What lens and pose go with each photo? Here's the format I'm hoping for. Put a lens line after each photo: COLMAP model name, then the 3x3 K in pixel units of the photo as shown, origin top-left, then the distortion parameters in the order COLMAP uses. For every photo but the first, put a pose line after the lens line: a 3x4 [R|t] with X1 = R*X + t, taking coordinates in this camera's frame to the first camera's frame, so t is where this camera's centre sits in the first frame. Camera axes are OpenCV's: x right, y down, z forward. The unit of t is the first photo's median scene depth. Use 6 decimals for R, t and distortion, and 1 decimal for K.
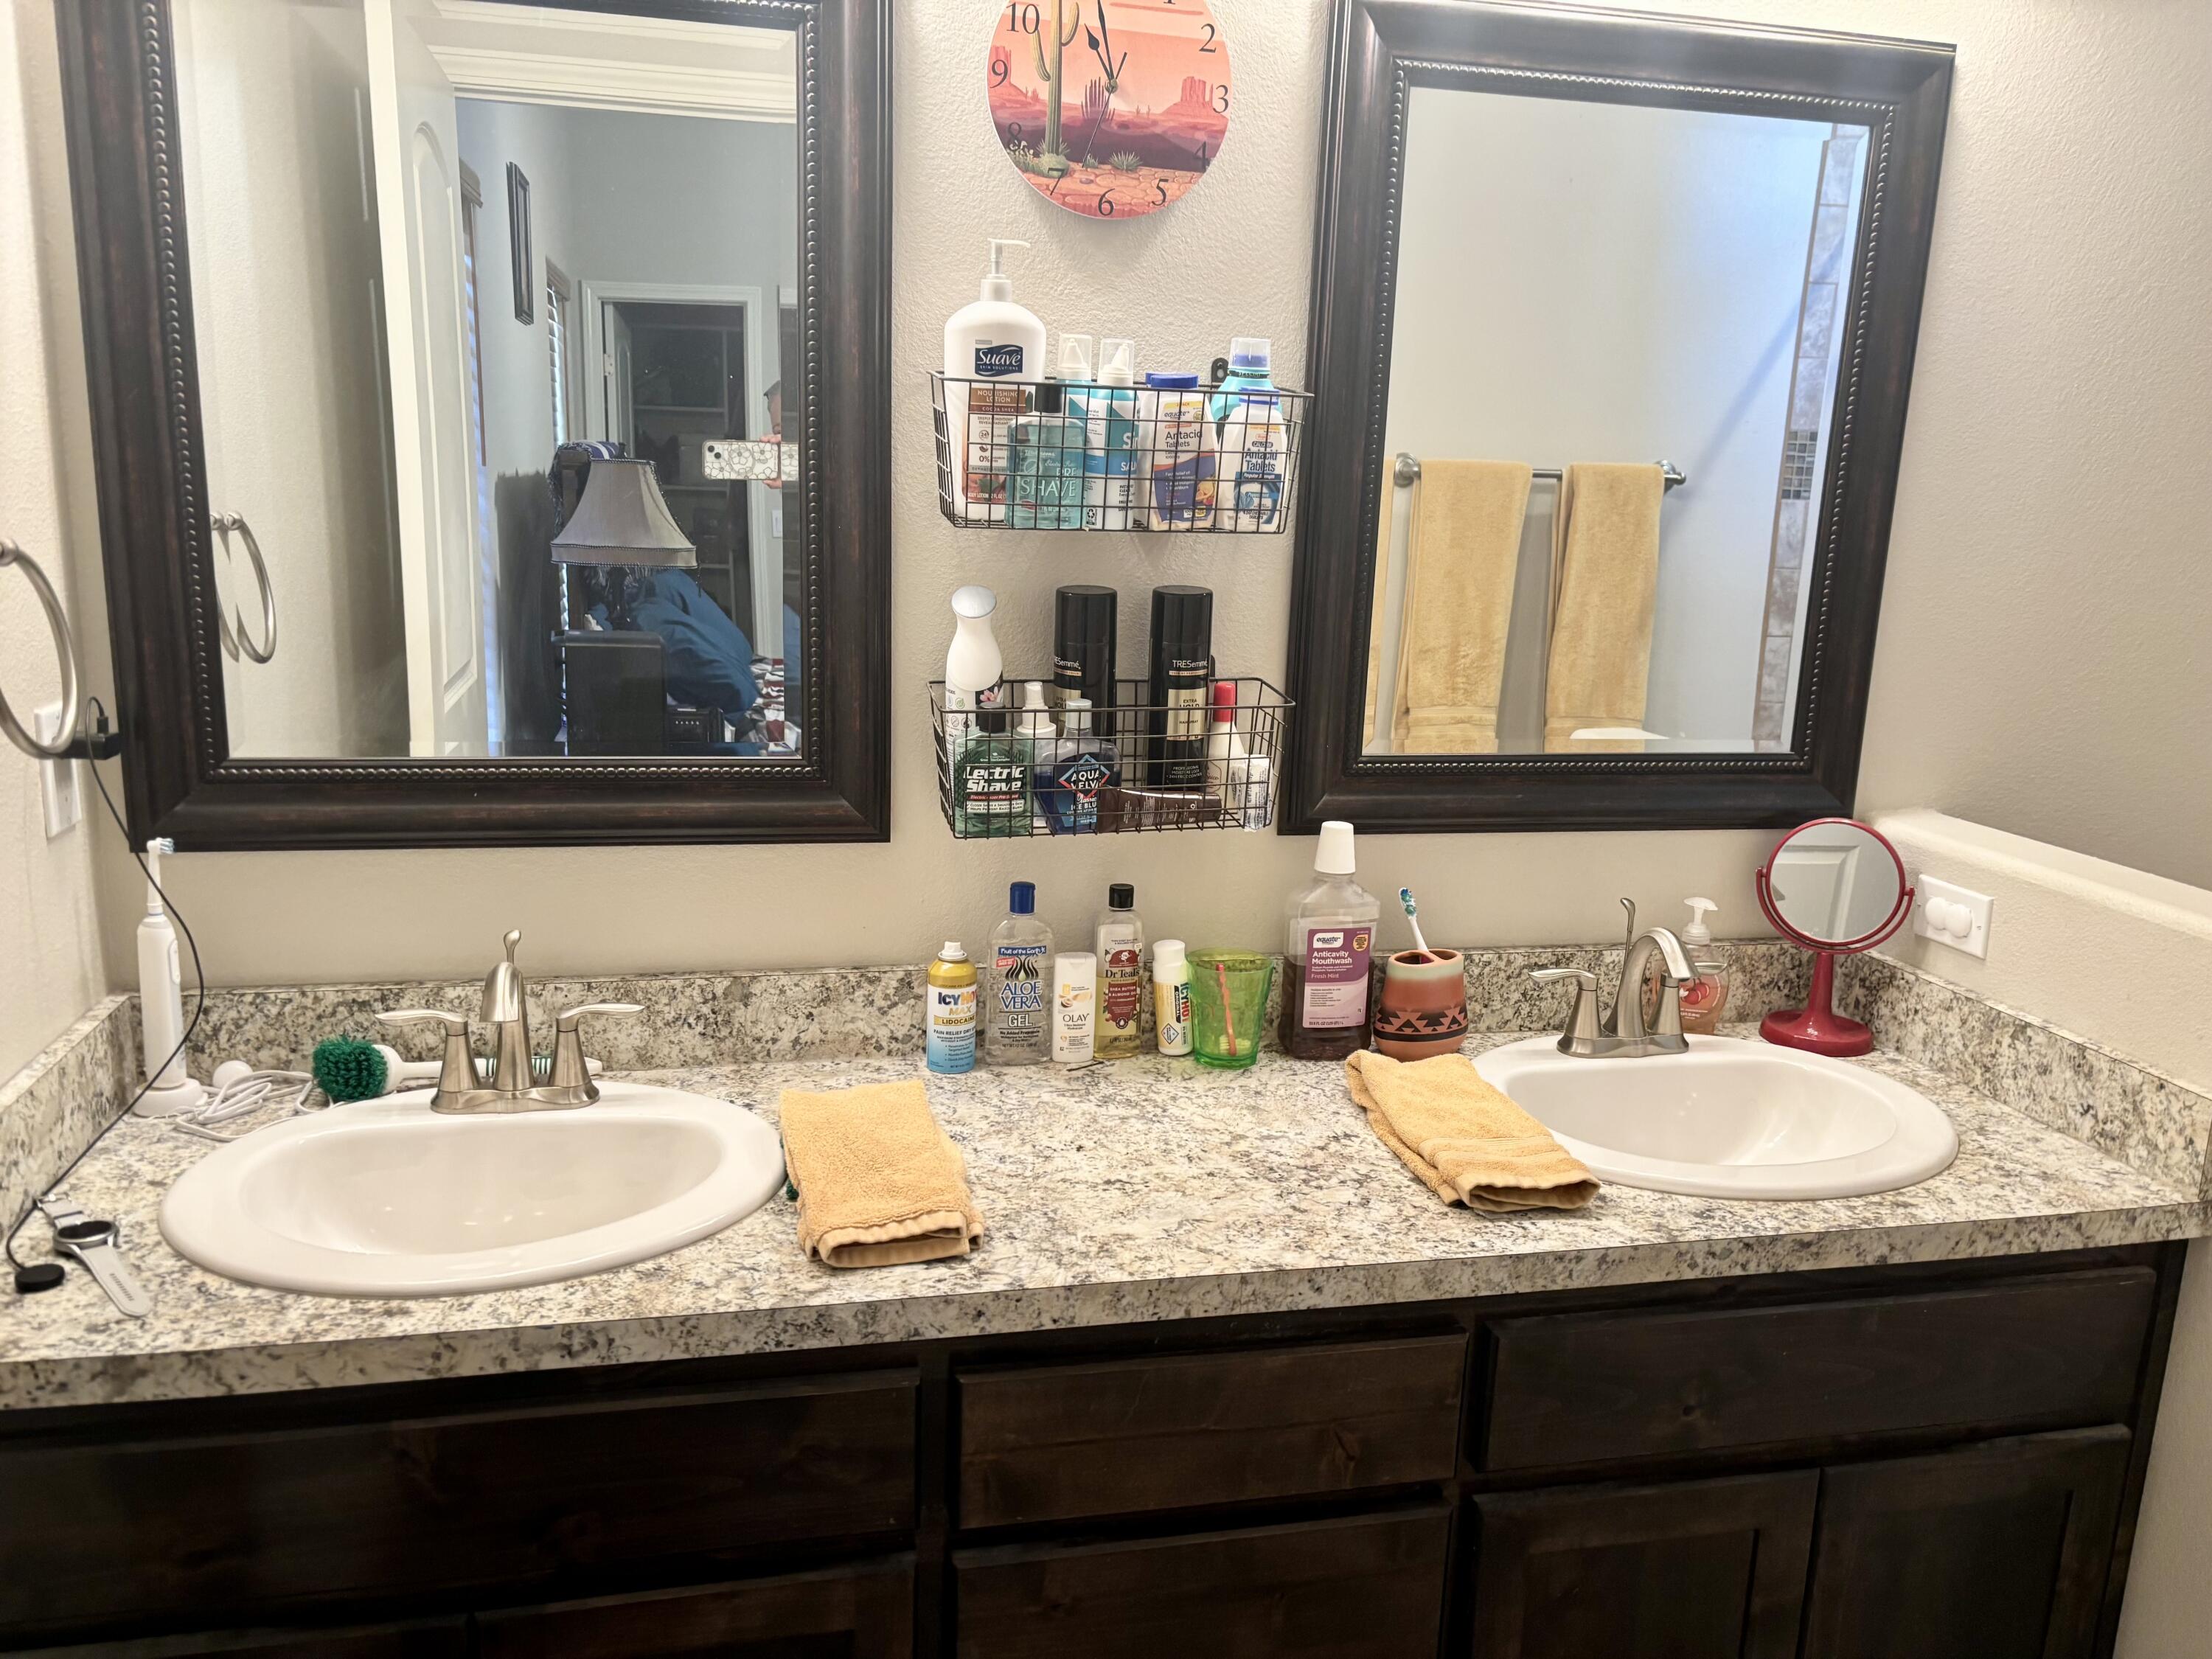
lens RADIAL K [[1657.1, 0, 1077.4], [0, 1657.1, 838.7], [0, 0, 1]] dist [0.017466, 0.005755]
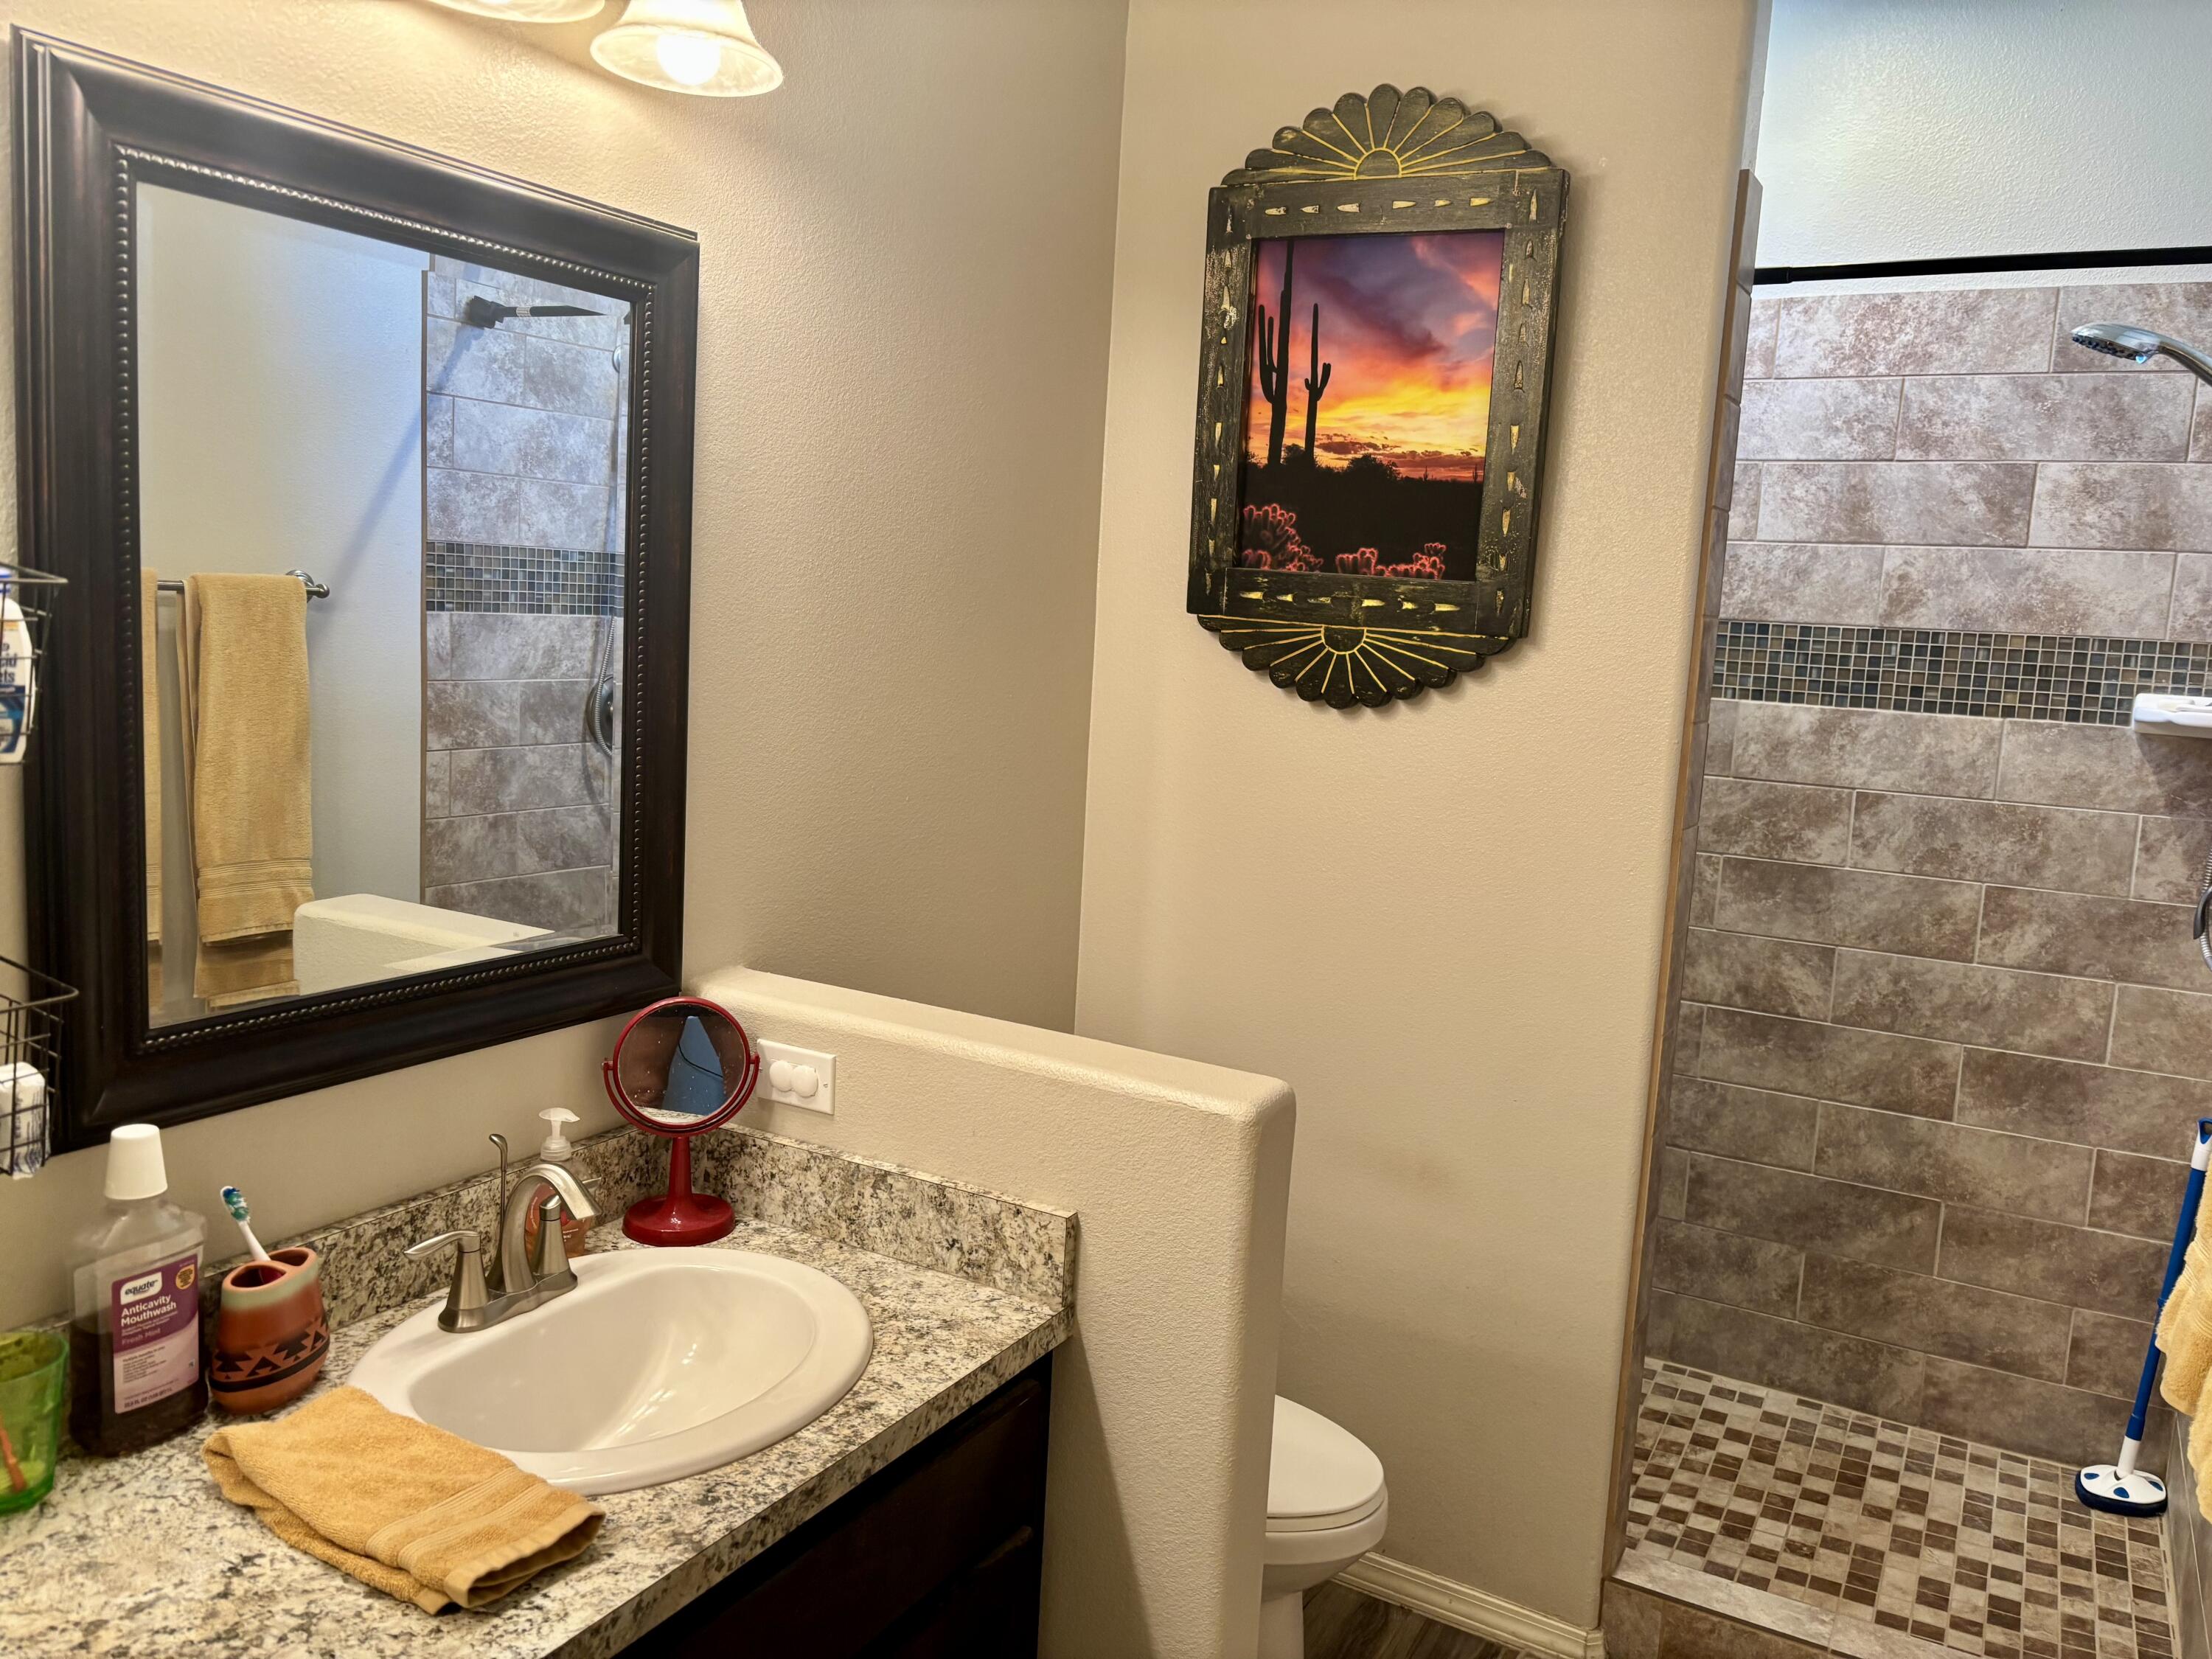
lens RADIAL K [[1691.0, 0, 1102.8], [0, 1691.0, 799.1], [0, 0, 1]] dist [0.025976, -0.047166]
pose [[0.666028, -0.087184, 0.740814, -0.113900], [0.130407, 0.991460, -0.000561, -0.107792], [-0.734439, 0.096981, 0.671710, 0.166098]]
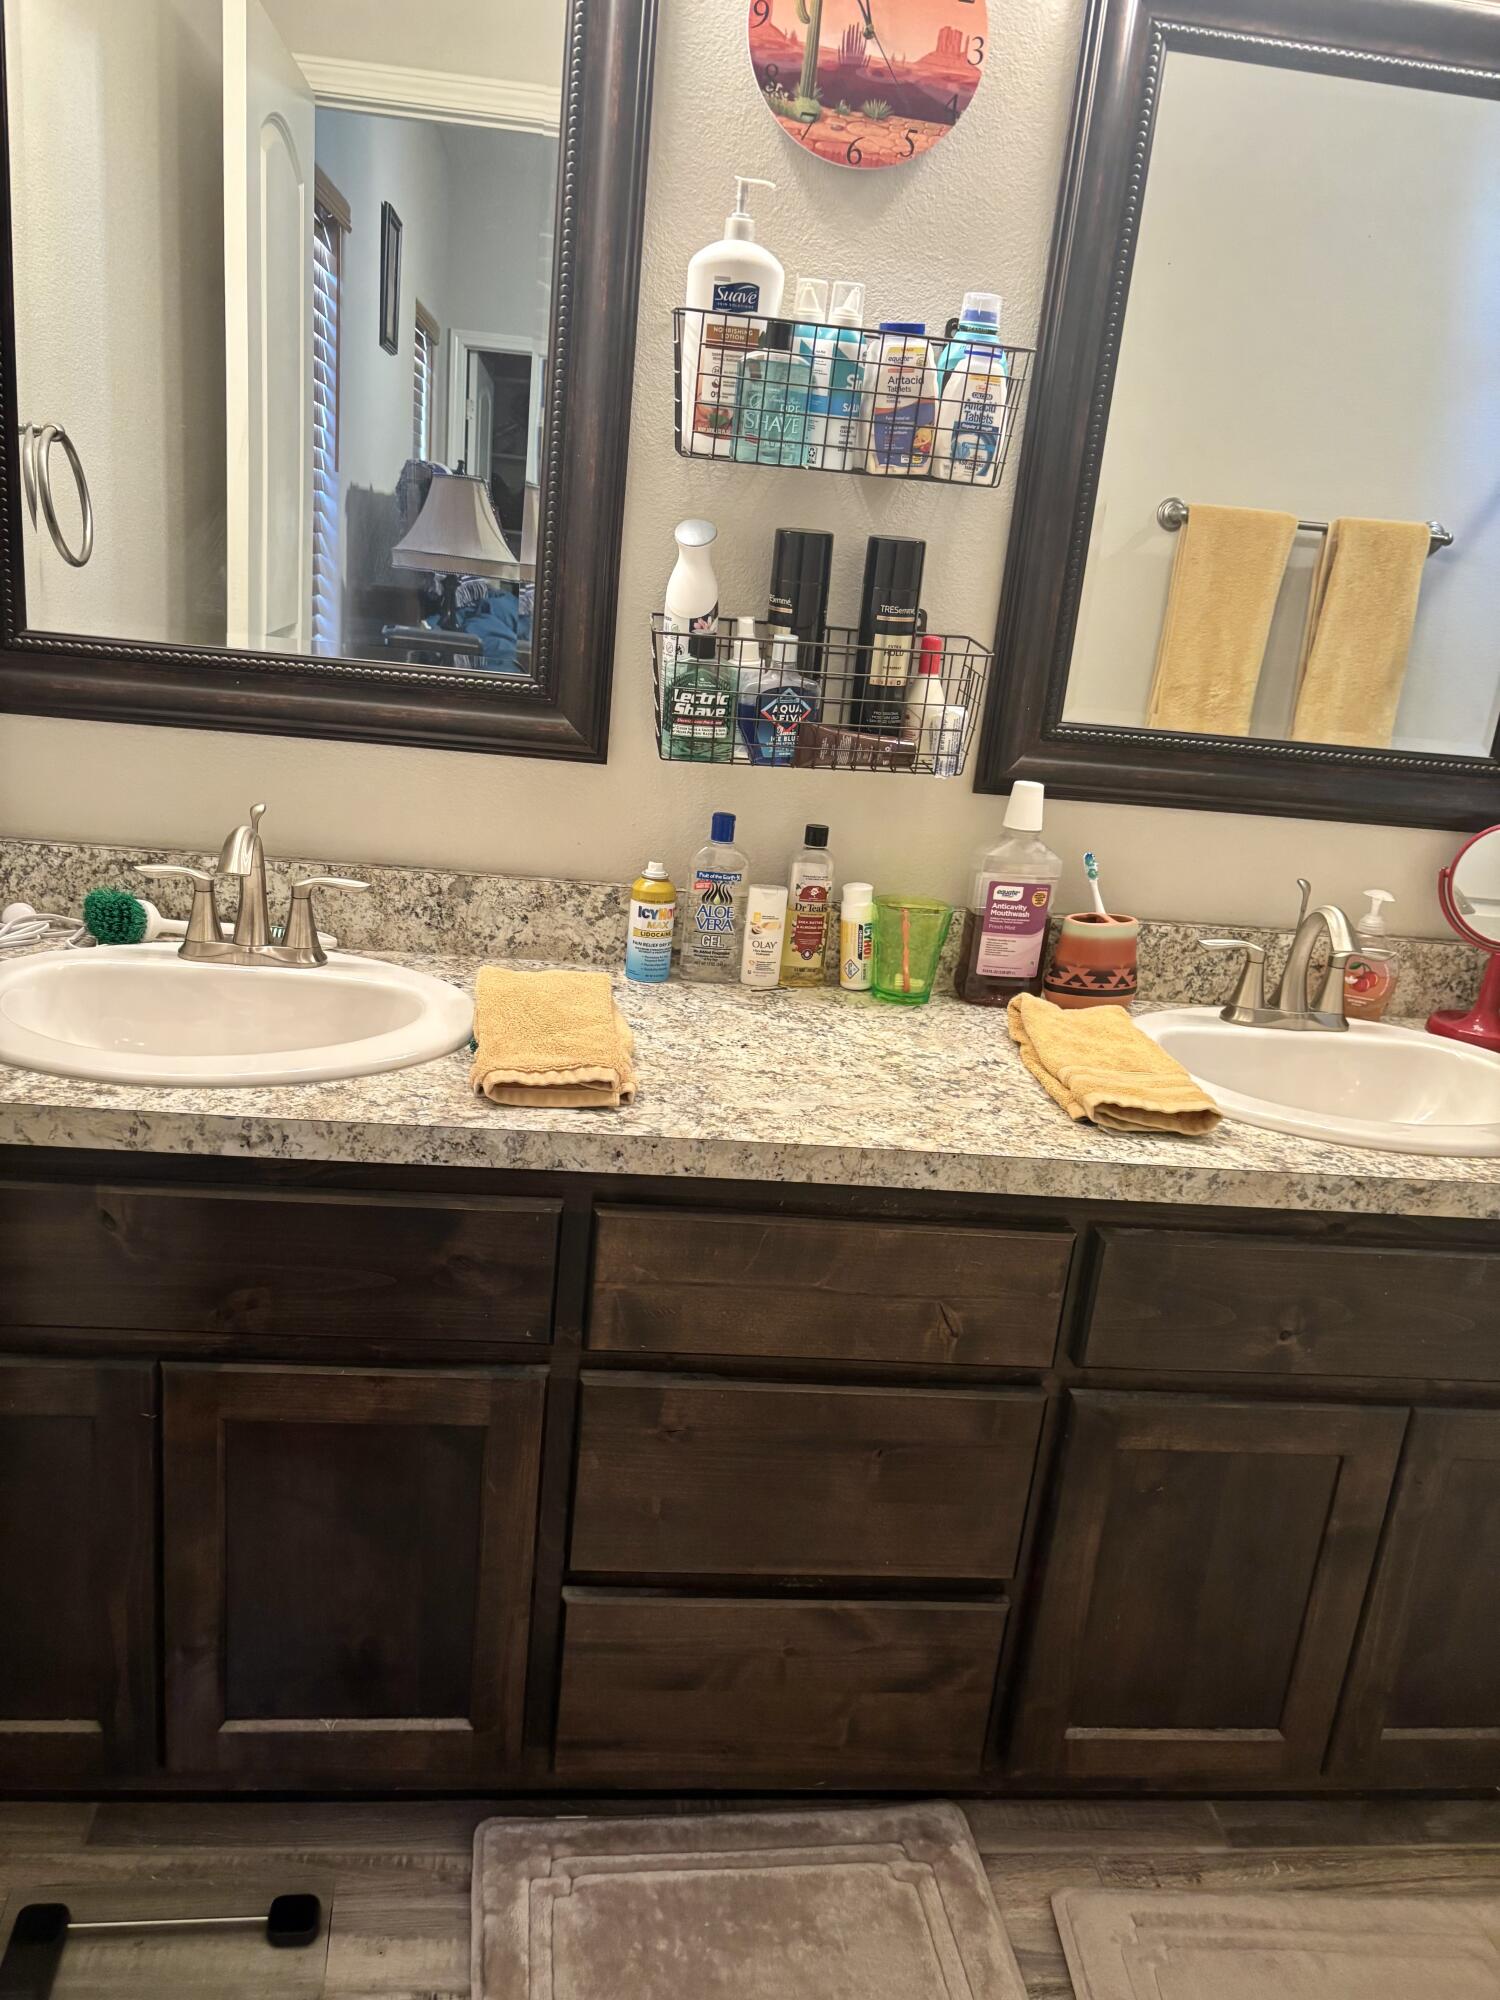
lens RADIAL K [[1489.2, 0, 712.0], [0, 1489.2, 997.3], [0, 0, 1]] dist [0.042765, -0.062309]
pose [[0.990608, 0.093768, -0.099514, 0.070963], [-0.086568, 0.993466, 0.074367, 0.079841], [0.105837, -0.065054, 0.992253, 0.026266]]
